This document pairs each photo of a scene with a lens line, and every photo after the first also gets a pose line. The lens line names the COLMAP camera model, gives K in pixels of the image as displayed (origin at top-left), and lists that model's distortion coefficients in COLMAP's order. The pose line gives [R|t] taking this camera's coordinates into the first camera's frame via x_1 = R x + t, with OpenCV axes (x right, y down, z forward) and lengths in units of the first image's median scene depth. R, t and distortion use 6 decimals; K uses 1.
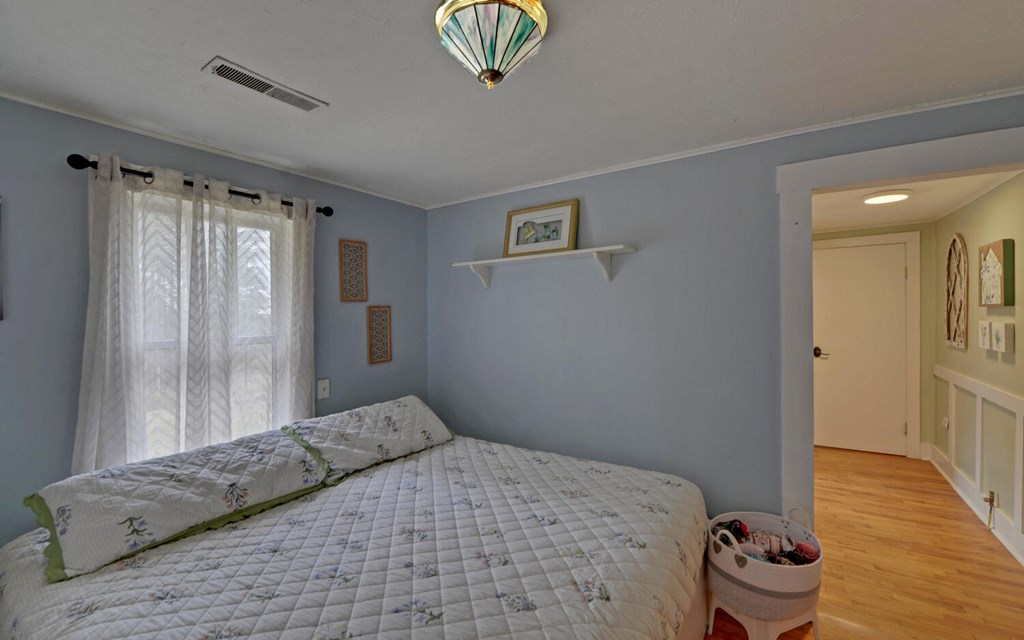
lens RADIAL K [[417.2, 0, 514.3], [0, 417.2, 310.2], [0, 0, 1]] dist [-0.006350, -0.000641]
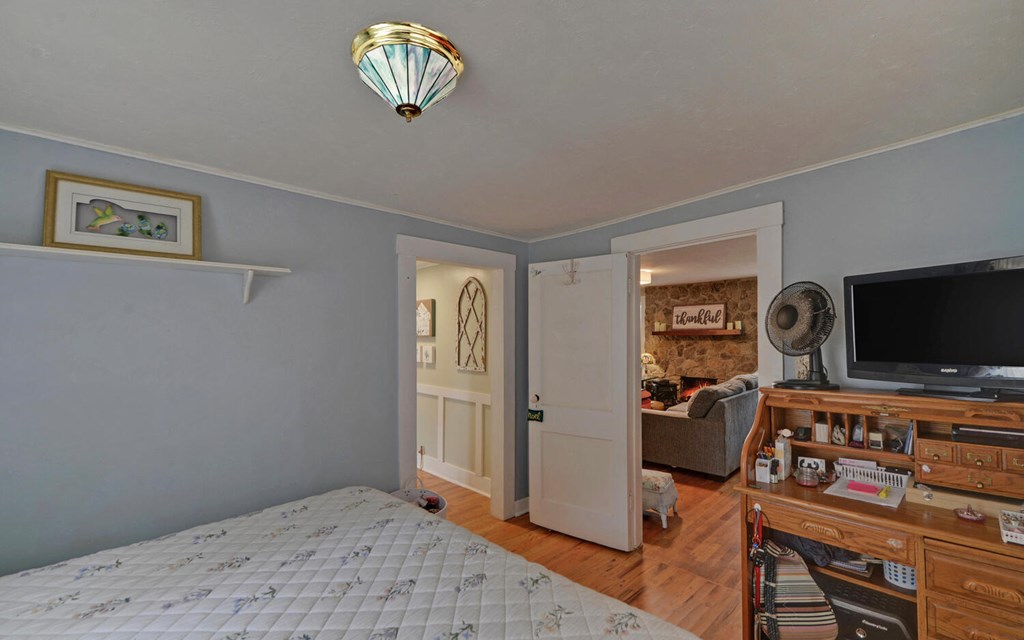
lens RADIAL K [[417.2, 0, 514.3], [0, 417.2, 310.2], [0, 0, 1]] dist [-0.006350, -0.000641]
pose [[0.229892, 0.071423, 0.970592, -0.499305], [-0.007486, 0.997404, -0.071623, 0.002556], [-0.973187, 0.009200, 0.229830, 0.251257]]
